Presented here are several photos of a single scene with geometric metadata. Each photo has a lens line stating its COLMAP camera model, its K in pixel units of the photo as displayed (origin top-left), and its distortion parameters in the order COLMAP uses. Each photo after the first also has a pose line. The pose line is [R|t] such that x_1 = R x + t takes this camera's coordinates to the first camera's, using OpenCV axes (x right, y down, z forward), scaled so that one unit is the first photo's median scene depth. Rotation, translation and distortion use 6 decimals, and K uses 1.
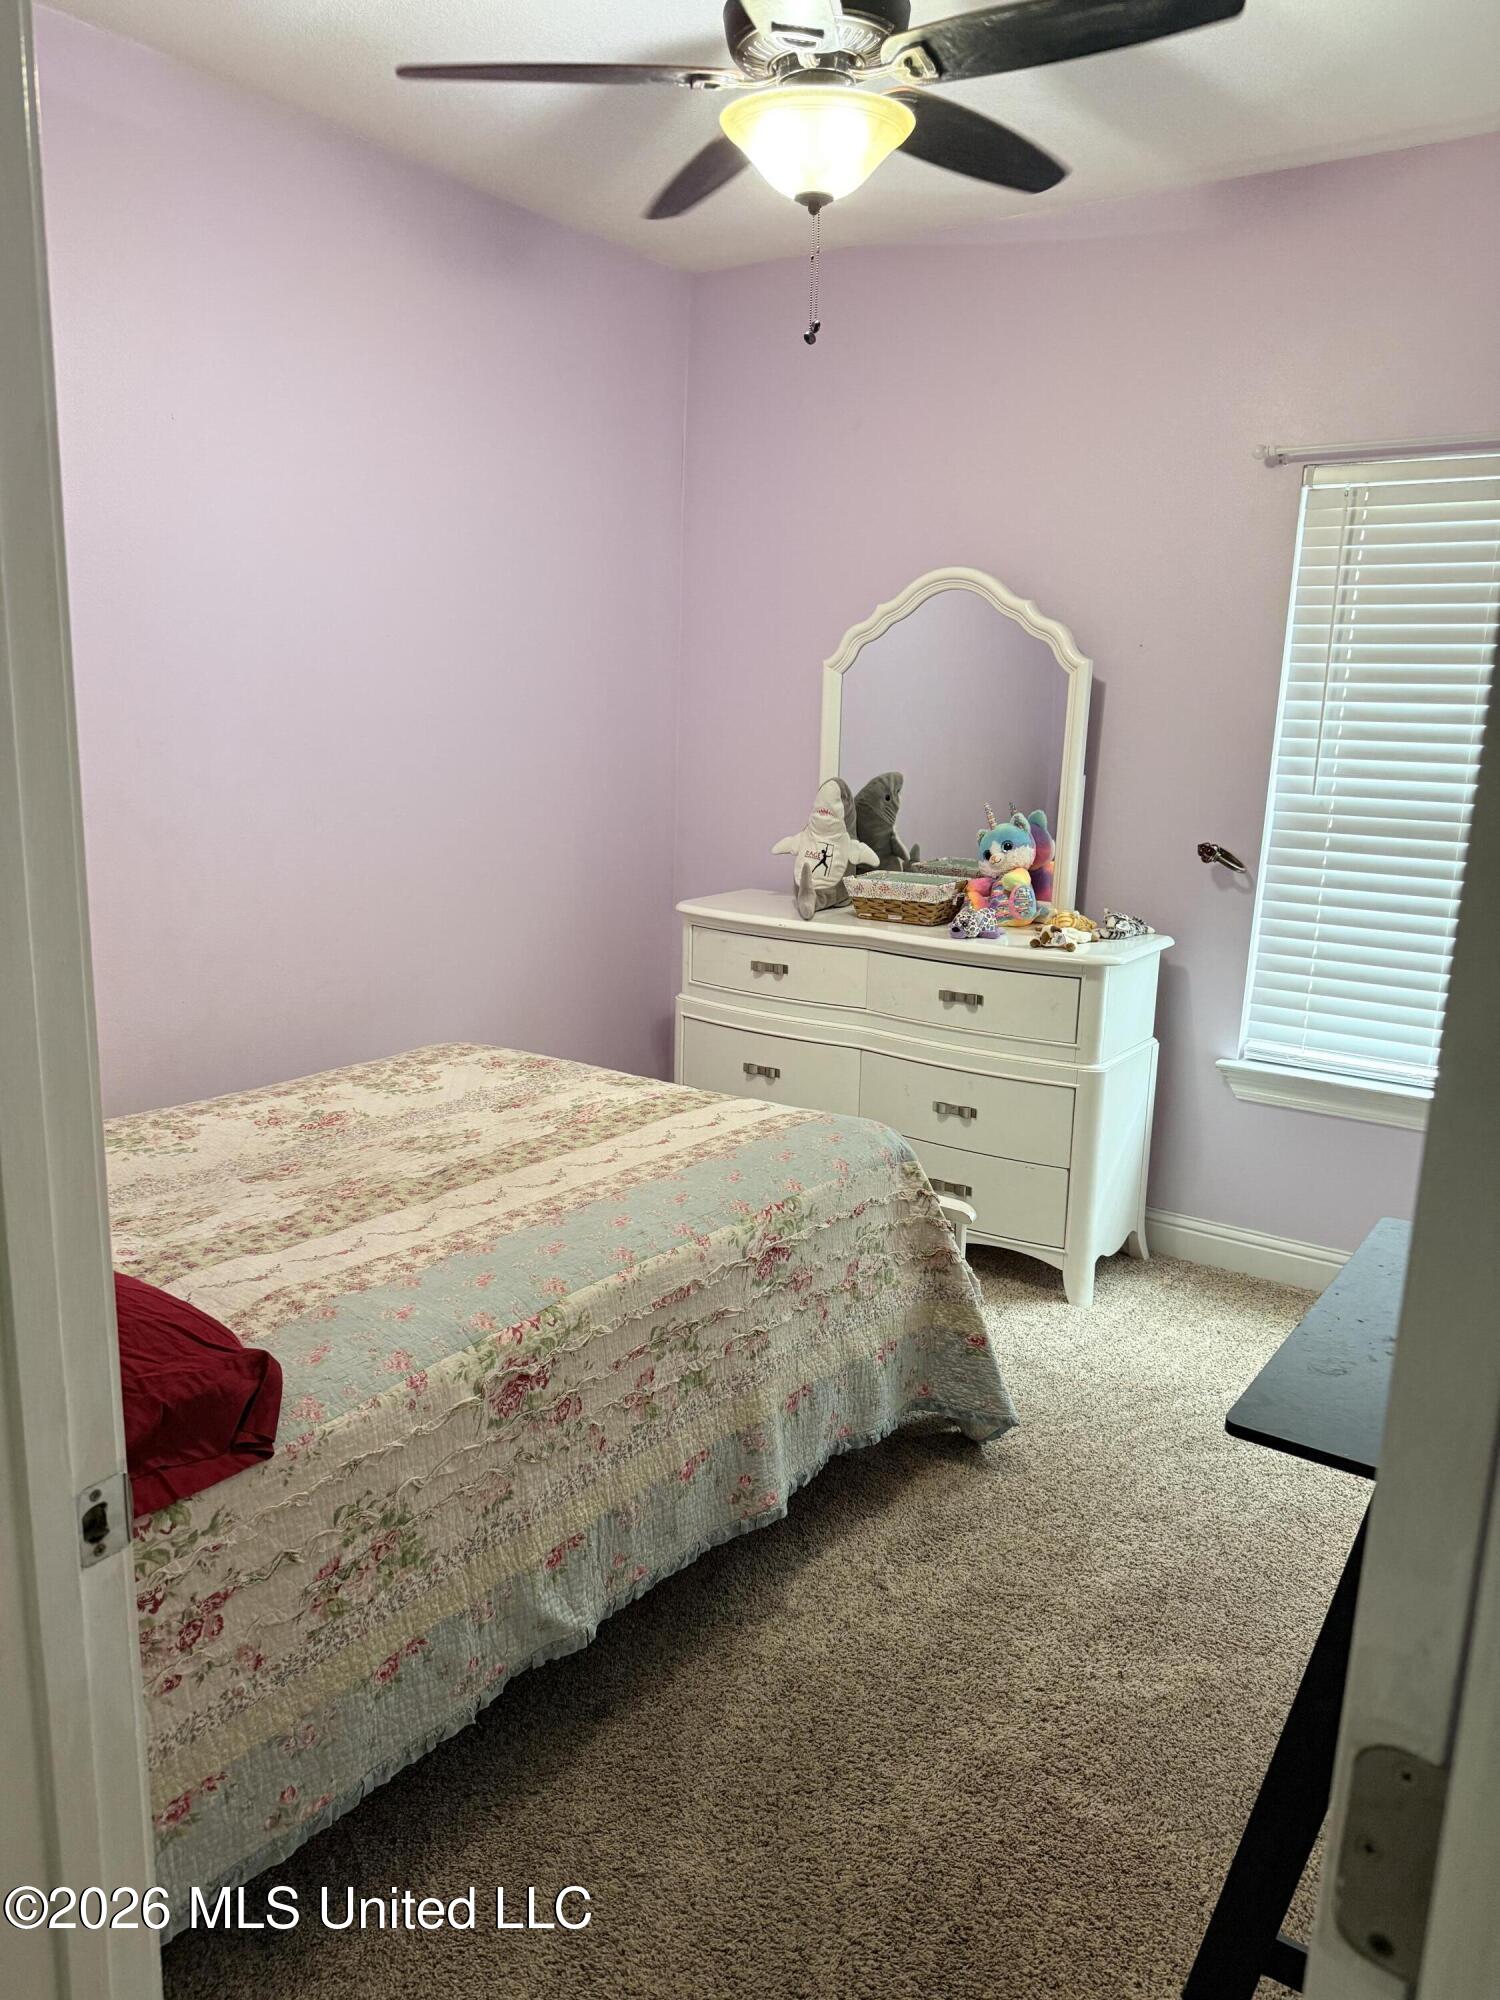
lens RADIAL K [[1409.8, 0, 728.8], [0, 1409.8, 908.8], [0, 0, 1]] dist [0.068583, -0.074934]
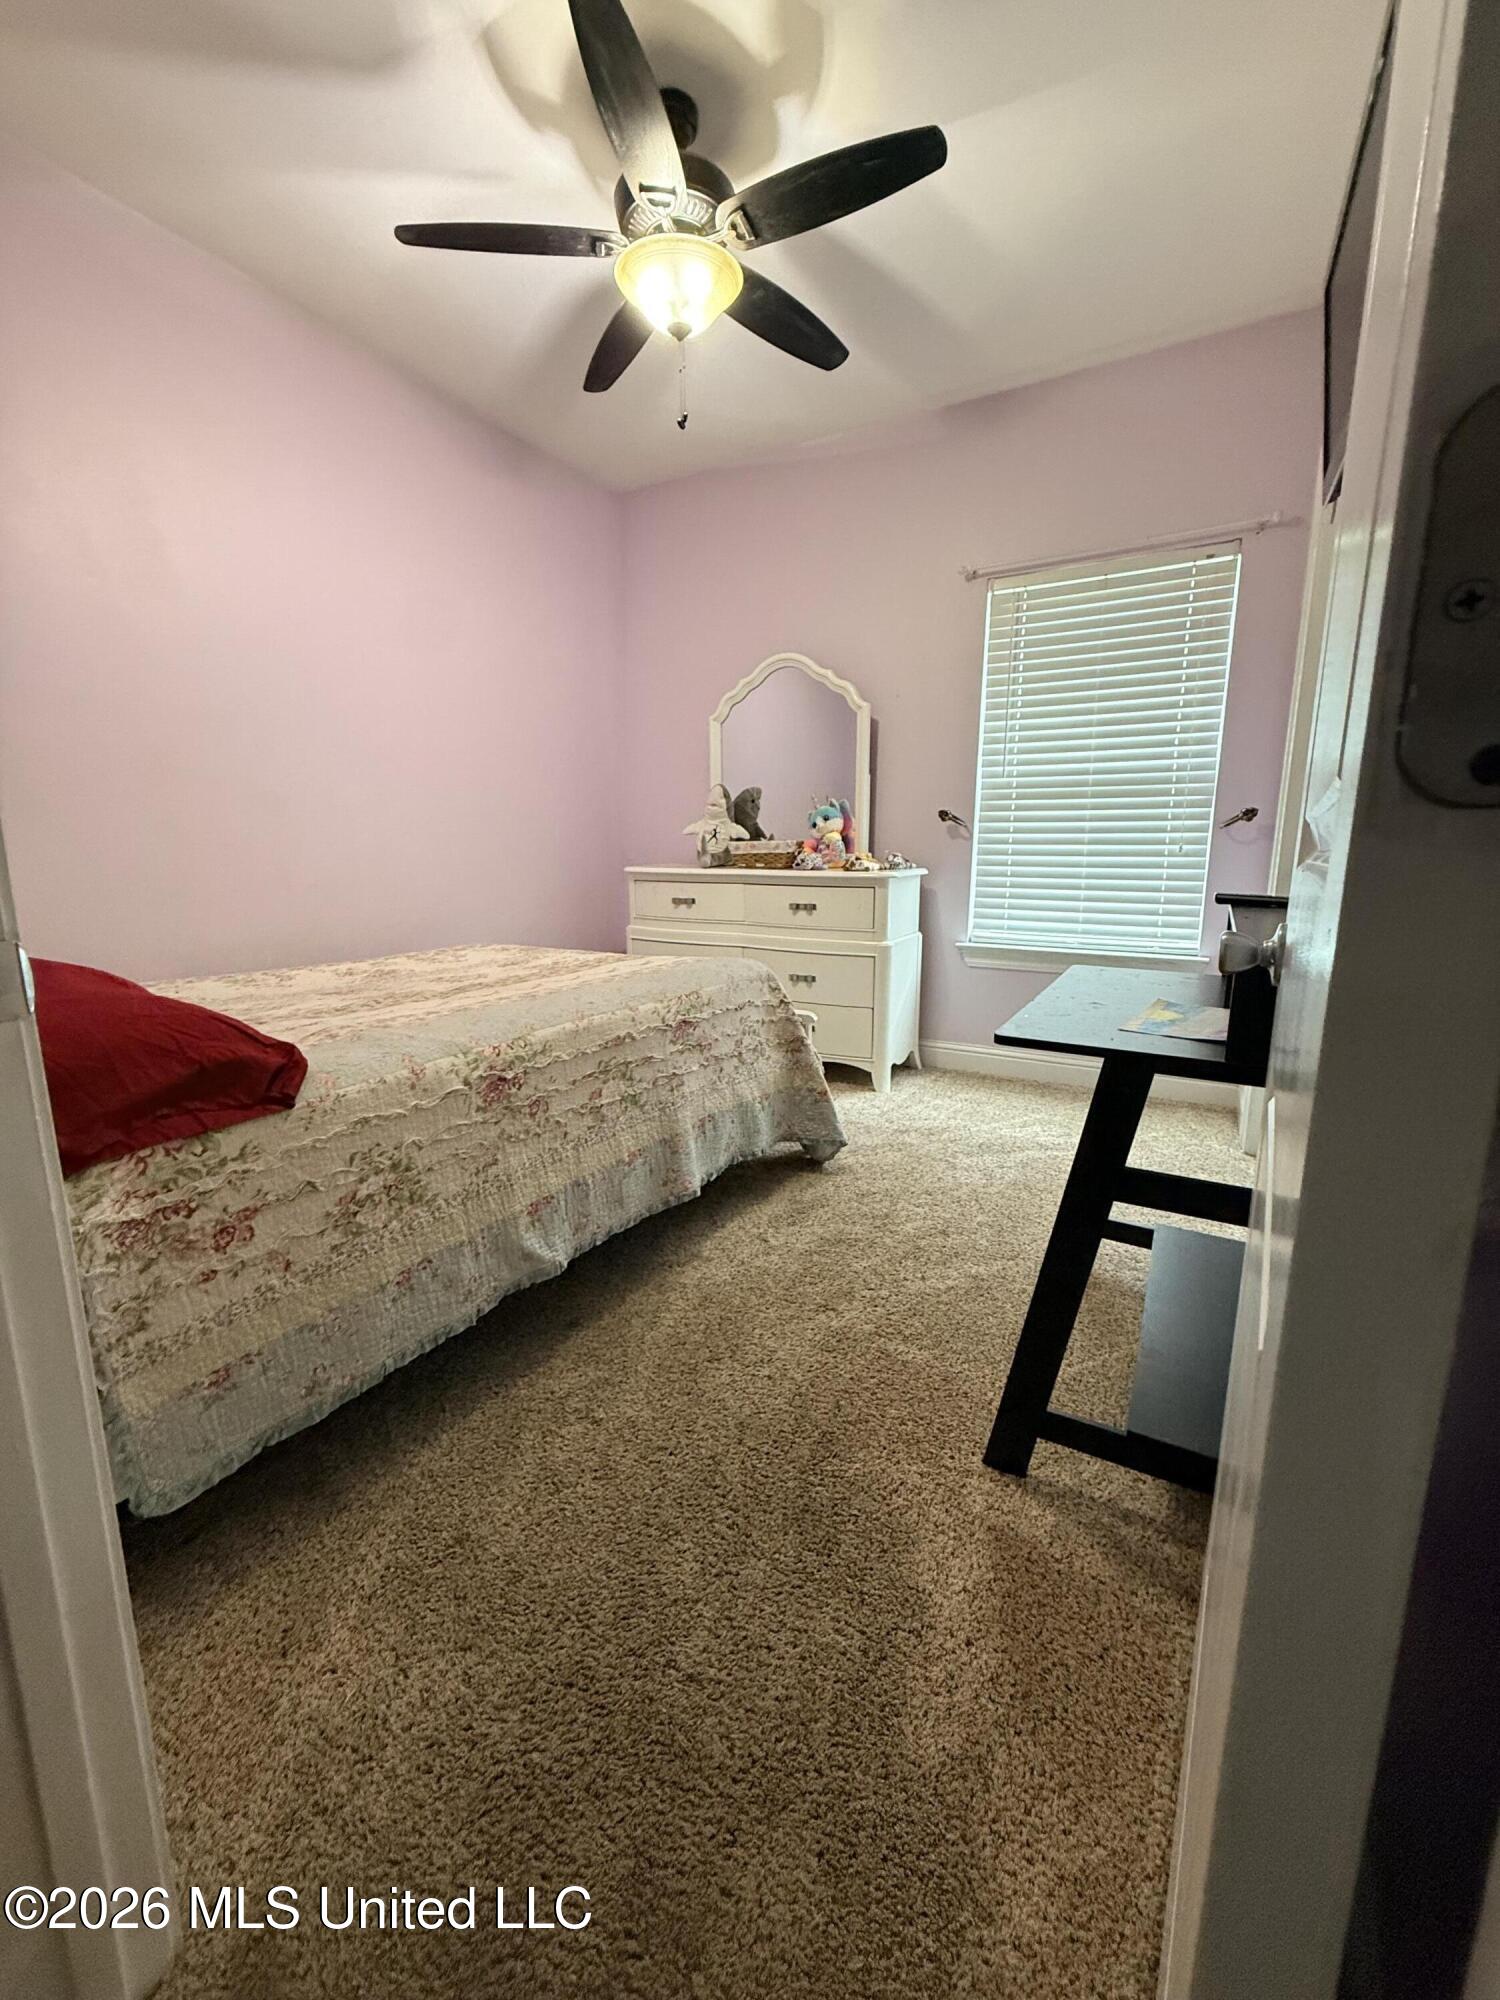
lens RADIAL K [[798.4, 0, 739.0], [0, 798.4, 931.8], [0, 0, 1]] dist [-0.000155, 0.000642]
pose [[0.995510, -0.043767, 0.083935, 0.021750], [0.046217, 0.998554, -0.027469, 0.164560], [-0.082612, 0.031225, 0.996093, 0.143821]]
